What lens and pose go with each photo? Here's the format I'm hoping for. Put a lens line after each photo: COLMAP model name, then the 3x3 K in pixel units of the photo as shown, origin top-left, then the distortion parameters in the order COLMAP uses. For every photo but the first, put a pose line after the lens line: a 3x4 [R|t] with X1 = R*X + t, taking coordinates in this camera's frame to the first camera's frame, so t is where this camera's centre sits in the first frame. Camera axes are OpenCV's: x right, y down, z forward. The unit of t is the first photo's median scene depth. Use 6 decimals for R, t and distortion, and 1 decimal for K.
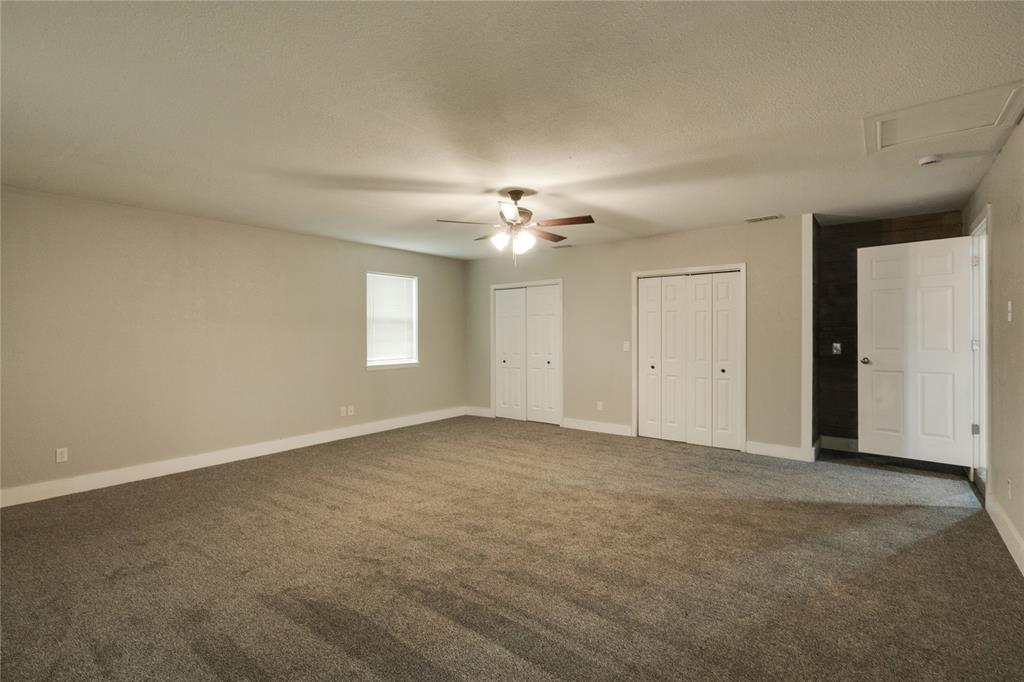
lens RADIAL K [[488.0, 0, 503.7], [0, 488.0, 337.0], [0, 0, 1]] dist [-0.003377, 0.001171]
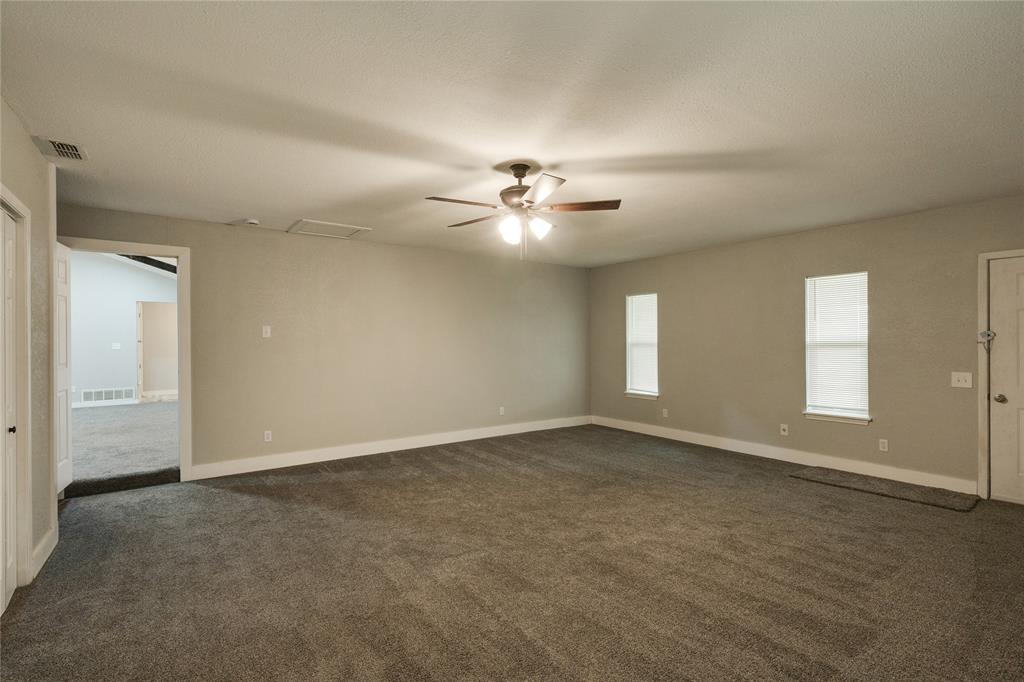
lens RADIAL K [[471.4, 0, 512.4], [0, 471.4, 342.4], [0, 0, 1]] dist [-0.003914, 0.000980]
pose [[-0.964354, 0.007331, 0.264515, -0.139055], [0.010185, 0.999904, 0.009419, -0.014281], [-0.264420, 0.011778, -0.964336, 1.474967]]
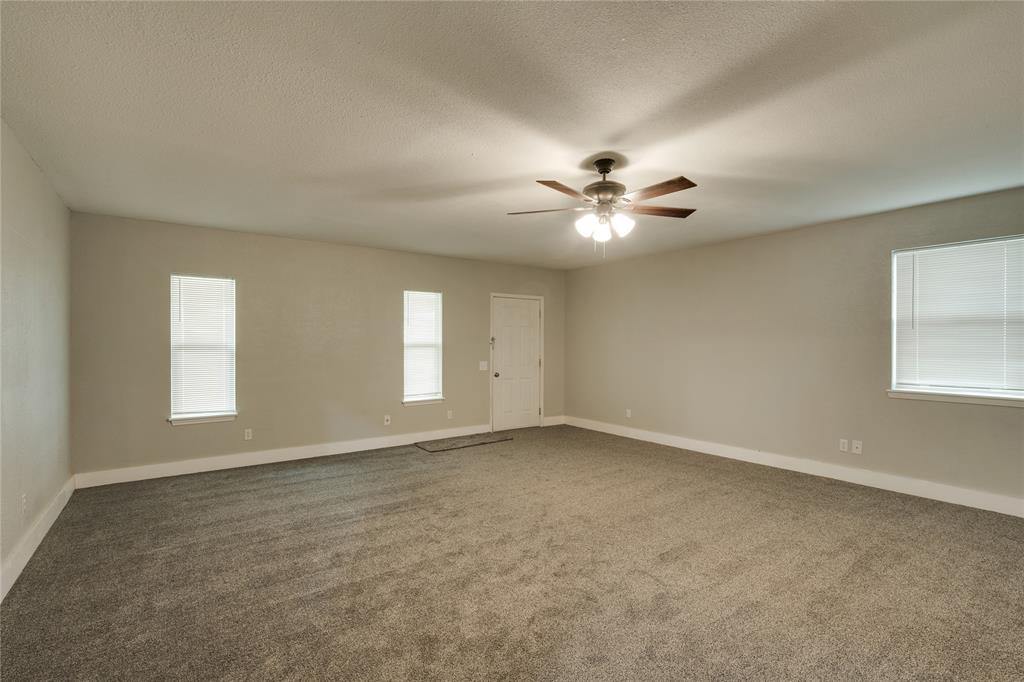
lens RADIAL K [[471.4, 0, 505.3], [0, 471.4, 346.5], [0, 0, 1]] dist [-0.003914, 0.000980]
pose [[-0.279081, 0.012345, -0.960188, 0.669924], [-0.006427, 0.999871, 0.014723, -0.010700], [0.960246, 0.010280, -0.278965, 0.893249]]
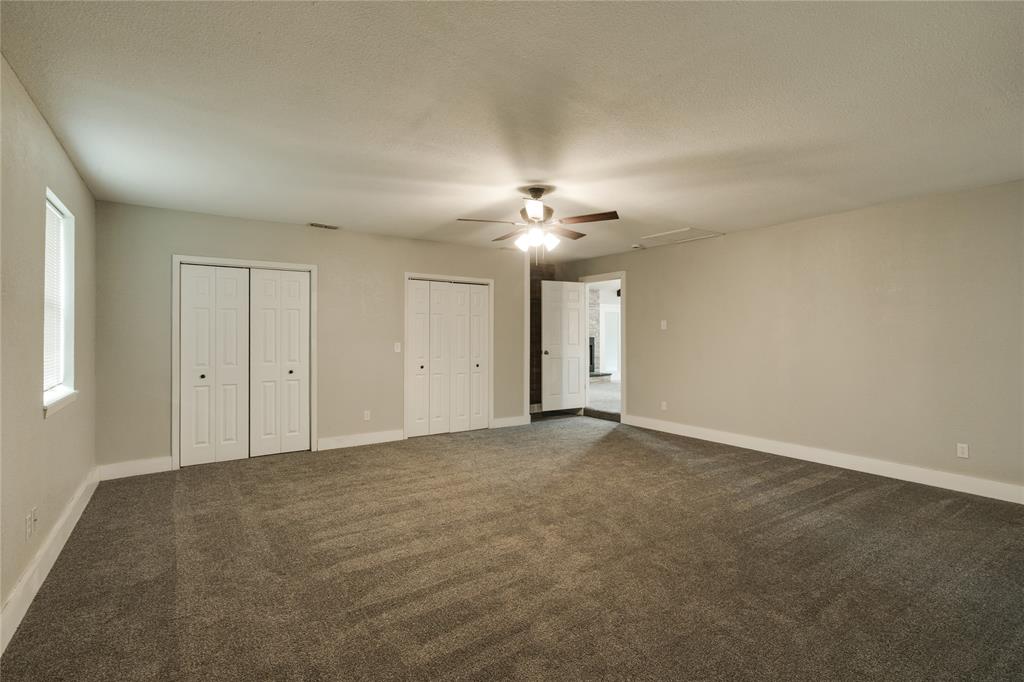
lens RADIAL K [[488.0, 0, 517.6], [0, 488.0, 339.3], [0, 0, 1]] dist [-0.003377, 0.001171]
pose [[0.273818, -0.006041, 0.961763, -0.779745], [0.004255, 0.999978, 0.005069, -0.001730], [-0.961772, 0.002704, 0.273837, 0.648286]]
